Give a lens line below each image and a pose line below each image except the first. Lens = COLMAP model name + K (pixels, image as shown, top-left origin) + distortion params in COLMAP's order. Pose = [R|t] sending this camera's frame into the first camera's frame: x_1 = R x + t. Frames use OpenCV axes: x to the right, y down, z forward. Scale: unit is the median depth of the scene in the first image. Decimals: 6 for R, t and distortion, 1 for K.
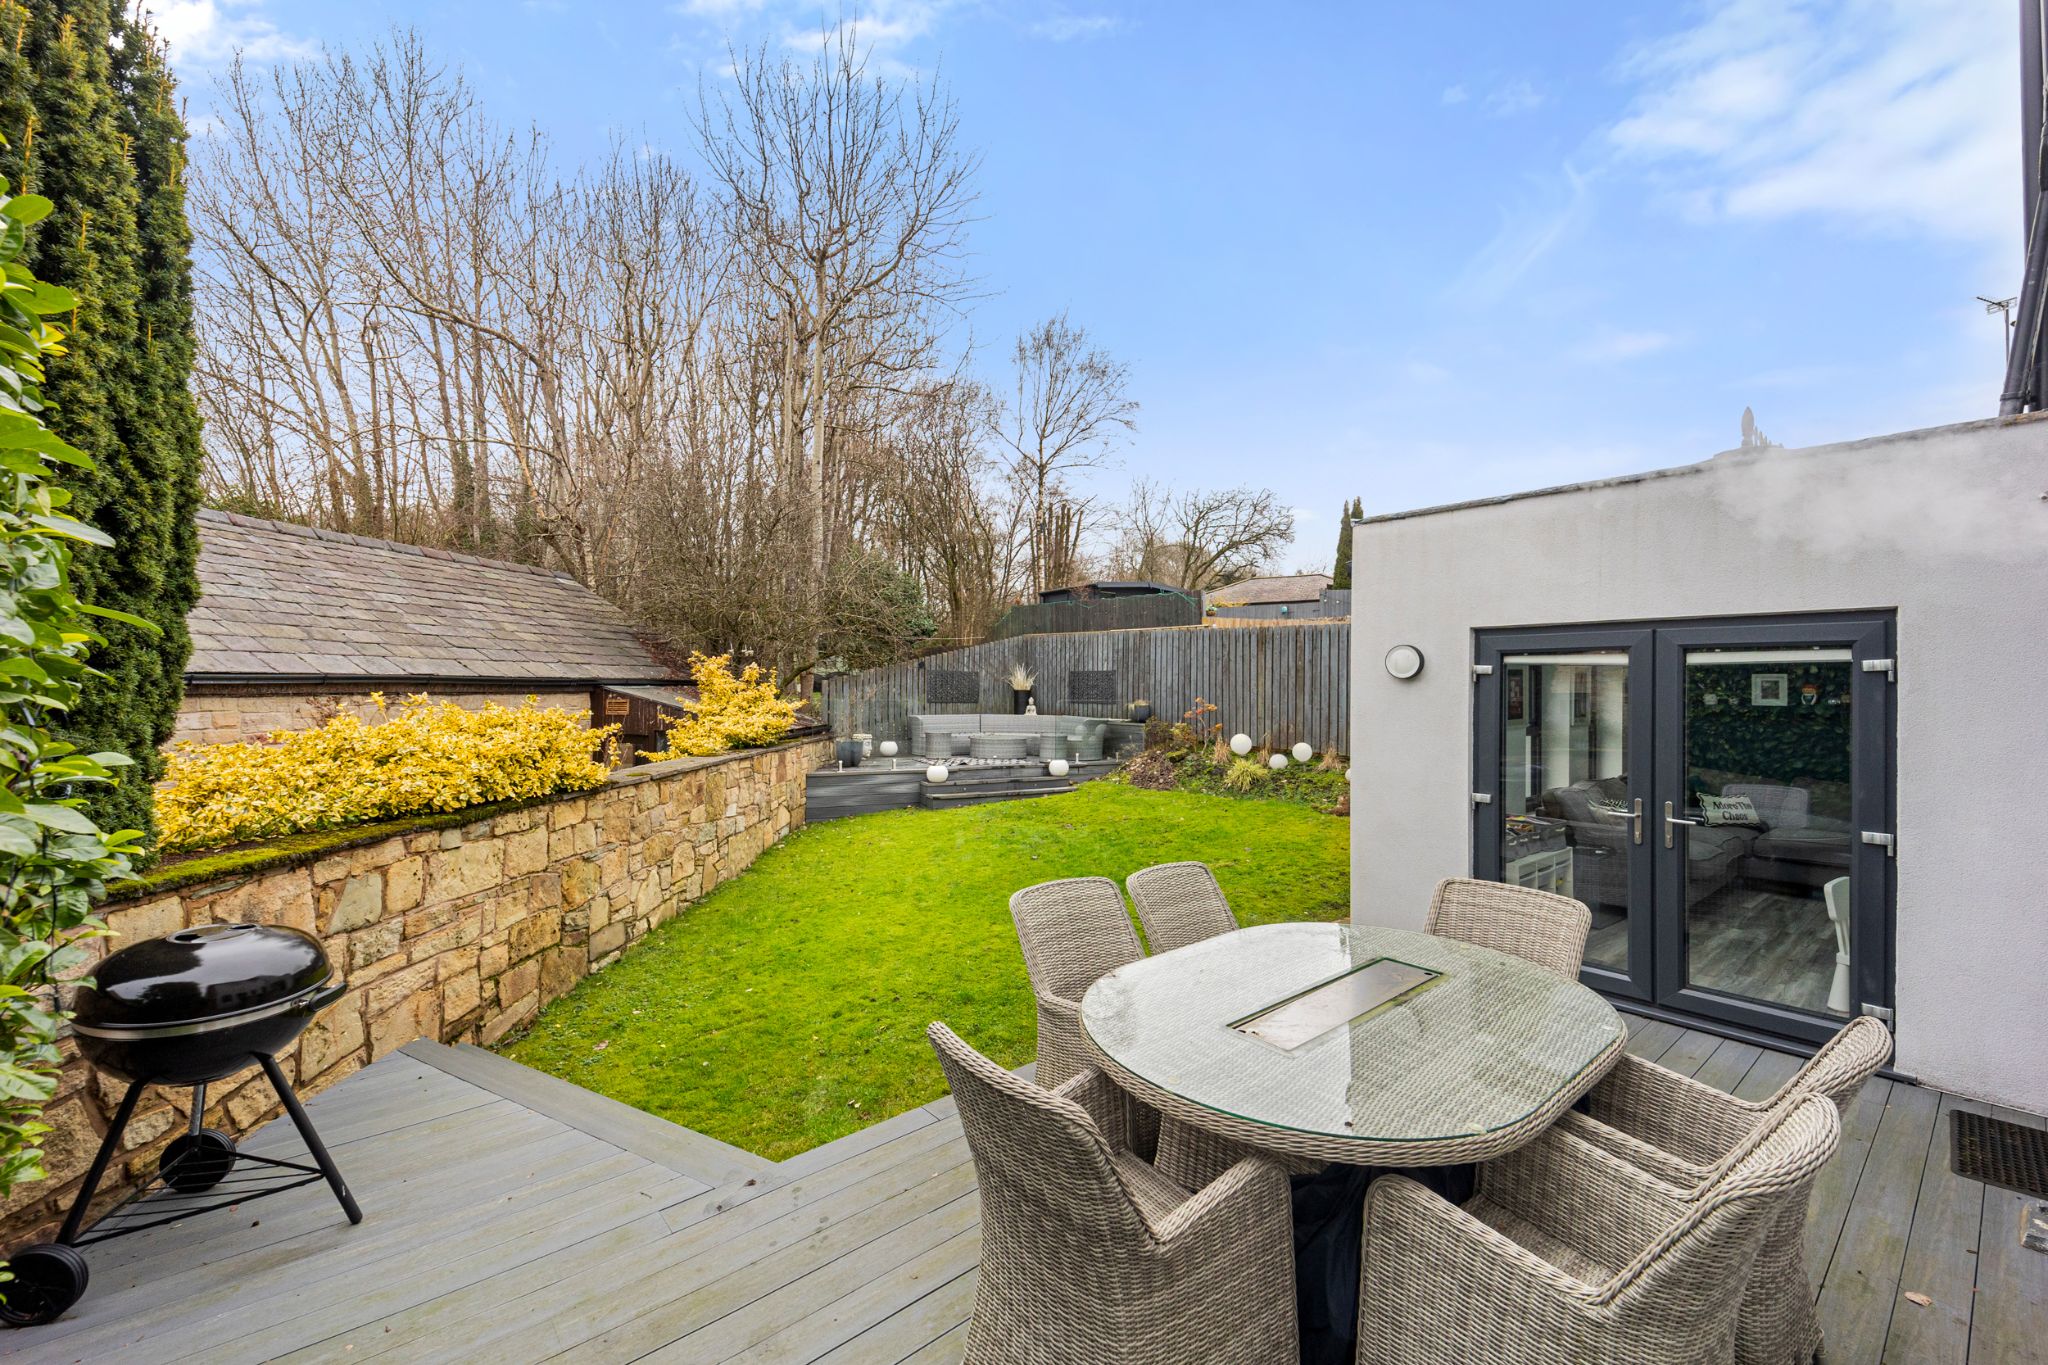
lens RADIAL K [[797.6, 0, 1006.6], [0, 797.6, 681.9], [0, 0, 1]] dist [0.034427, -0.004713]
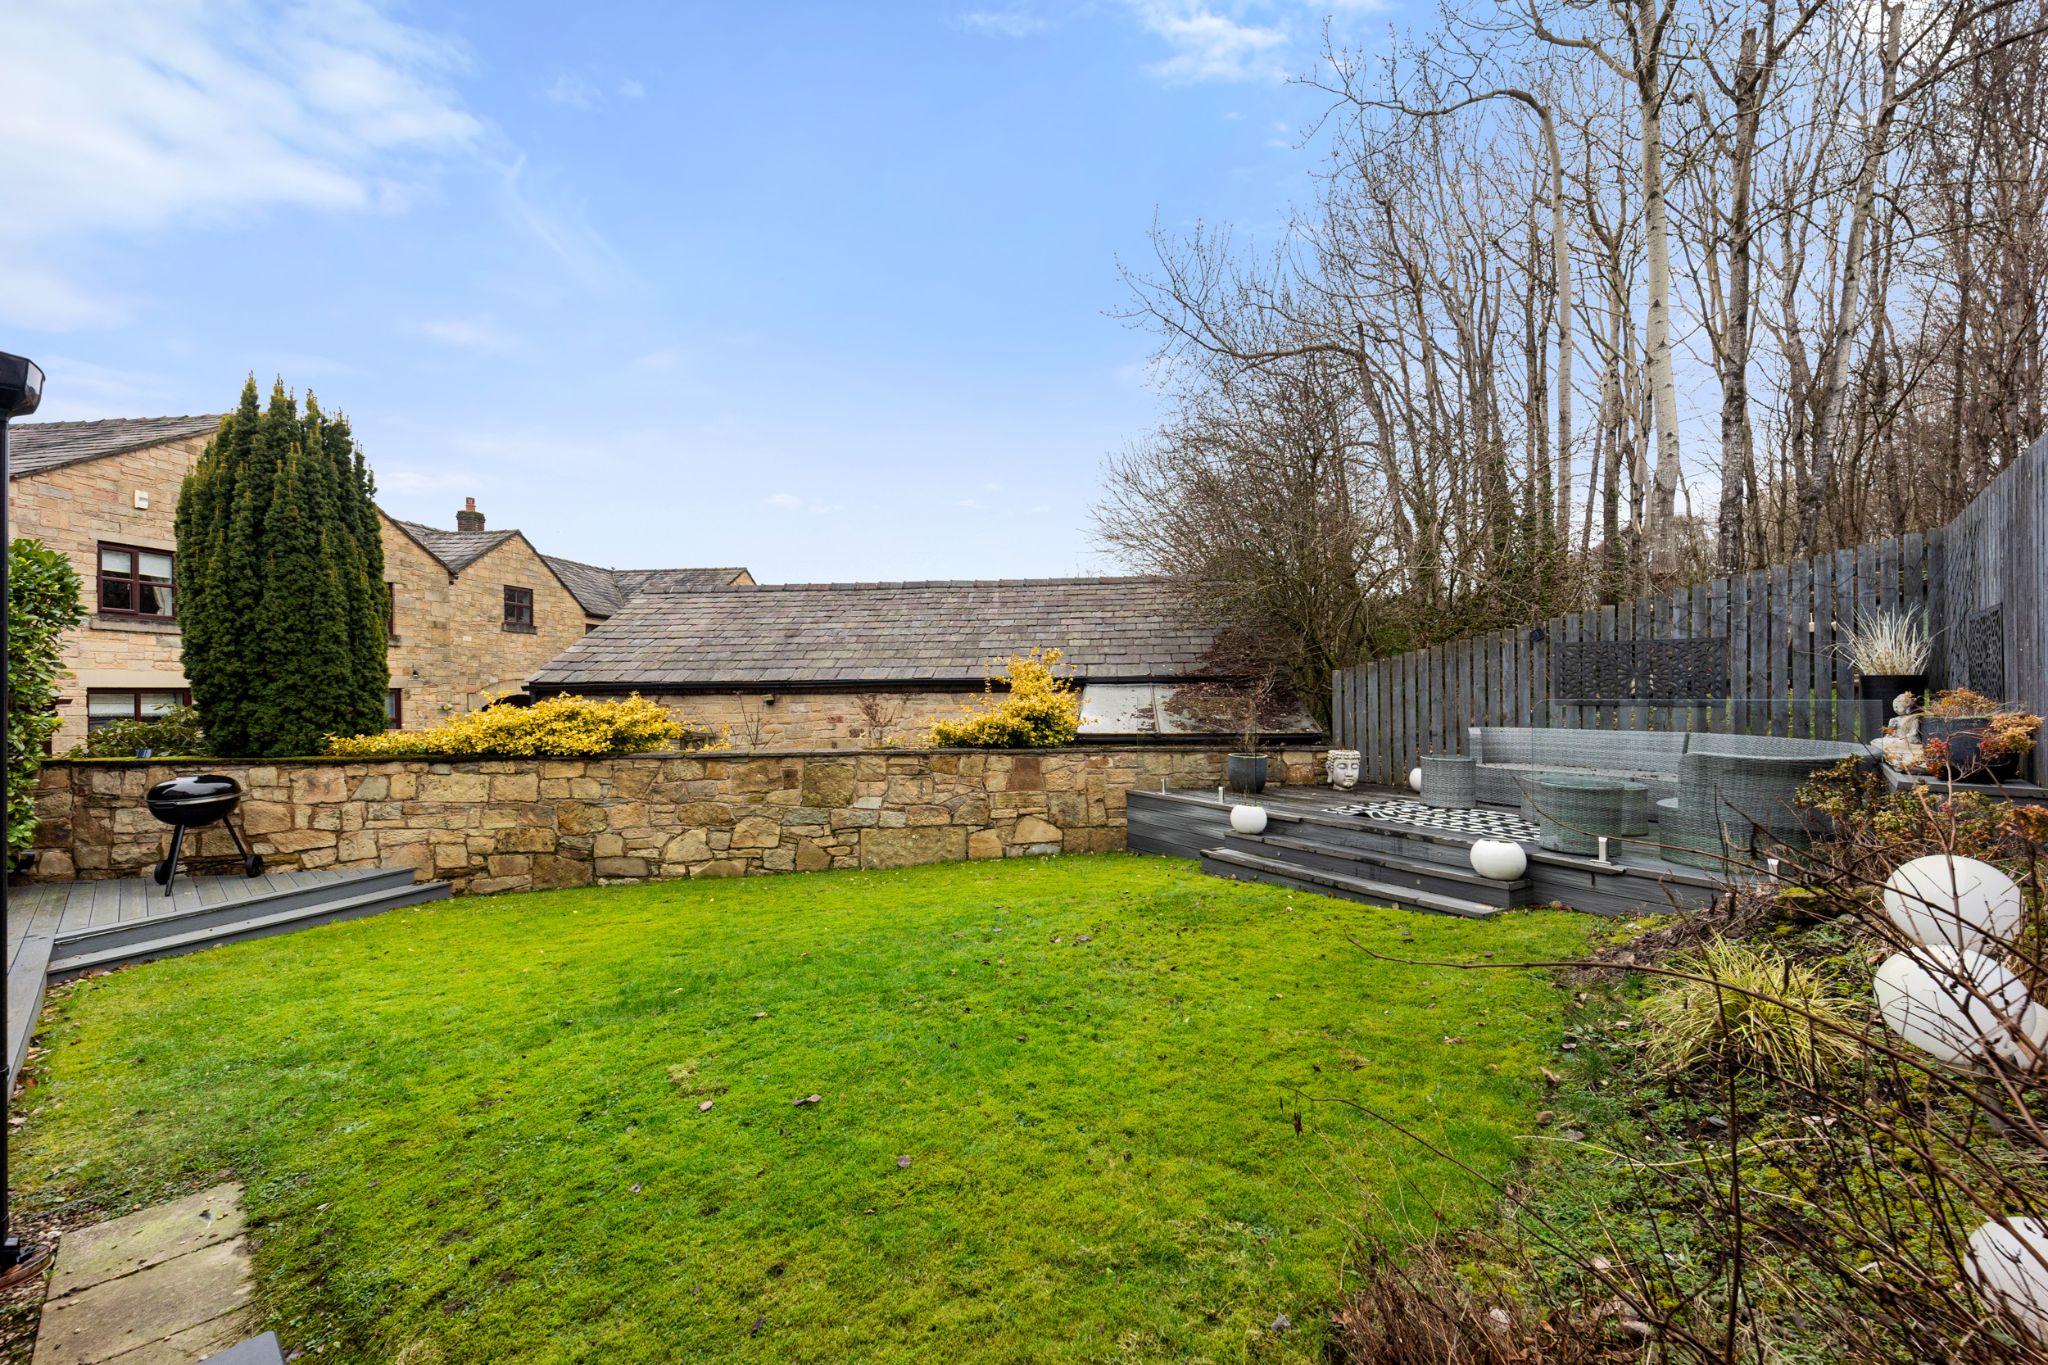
lens RADIAL K [[797.6, 0, 1029.7], [0, 797.6, 682.8], [0, 0, 1]] dist [0.034427, -0.004713]
pose [[0.153703, -0.020331, -0.987908, 0.478159], [0.017205, 0.999692, -0.017897, 0.019039], [0.987967, -0.014246, 0.154006, 0.722683]]
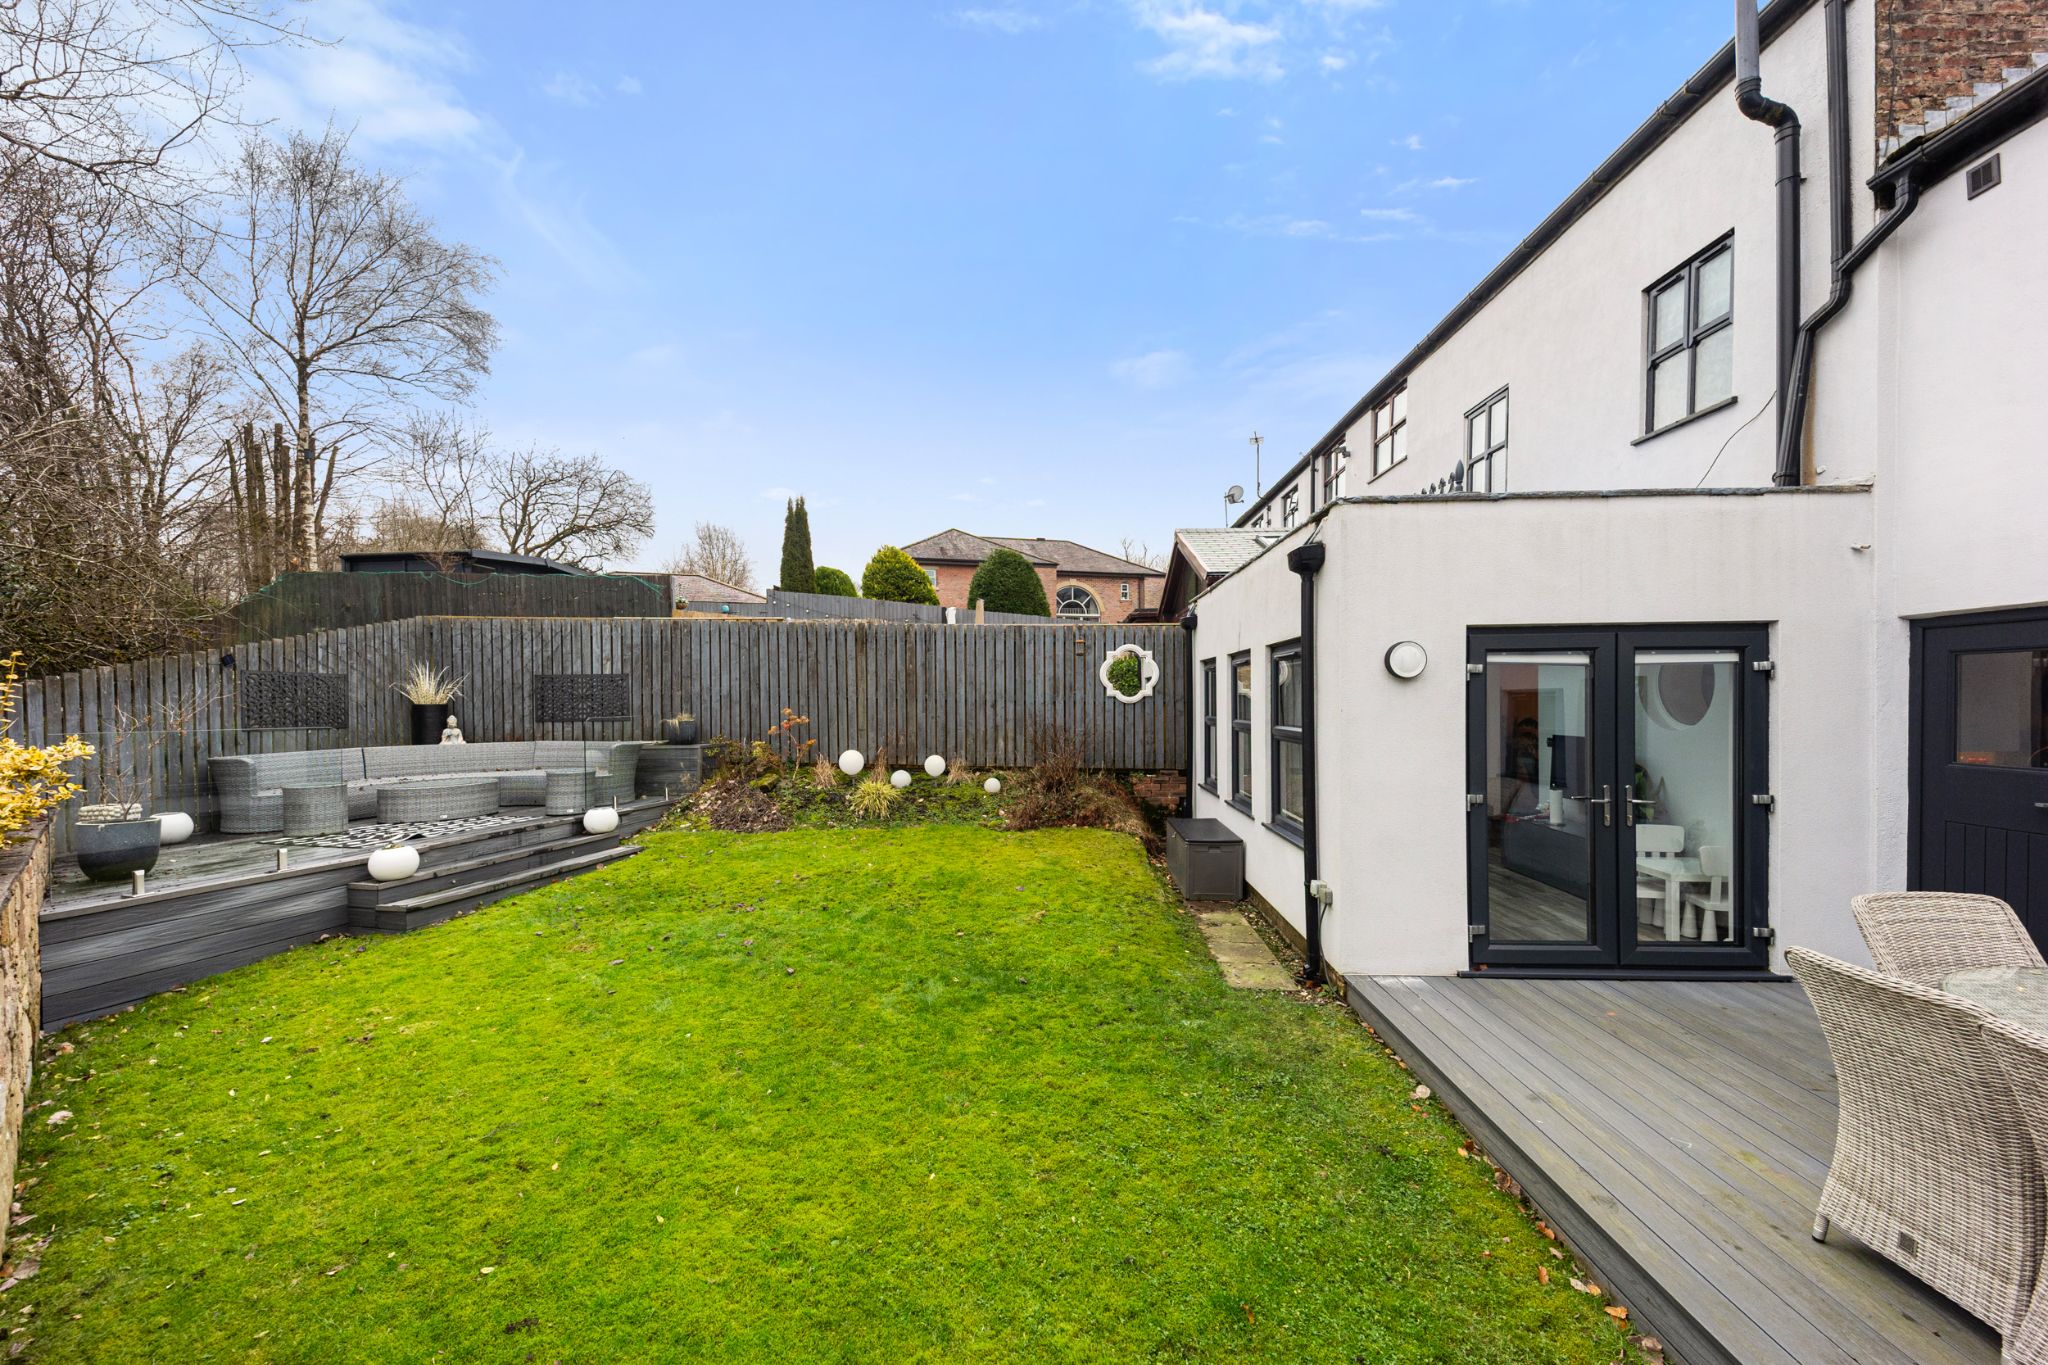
lens RADIAL K [[797.6, 0, 1011.7], [0, 797.6, 706.9], [0, 0, 1]] dist [0.034427, -0.004713]
pose [[0.659152, -0.023496, 0.751643, -0.216842], [0.008599, 0.999682, 0.023709, 0.001325], [-0.751961, -0.009164, 0.659144, 0.321500]]
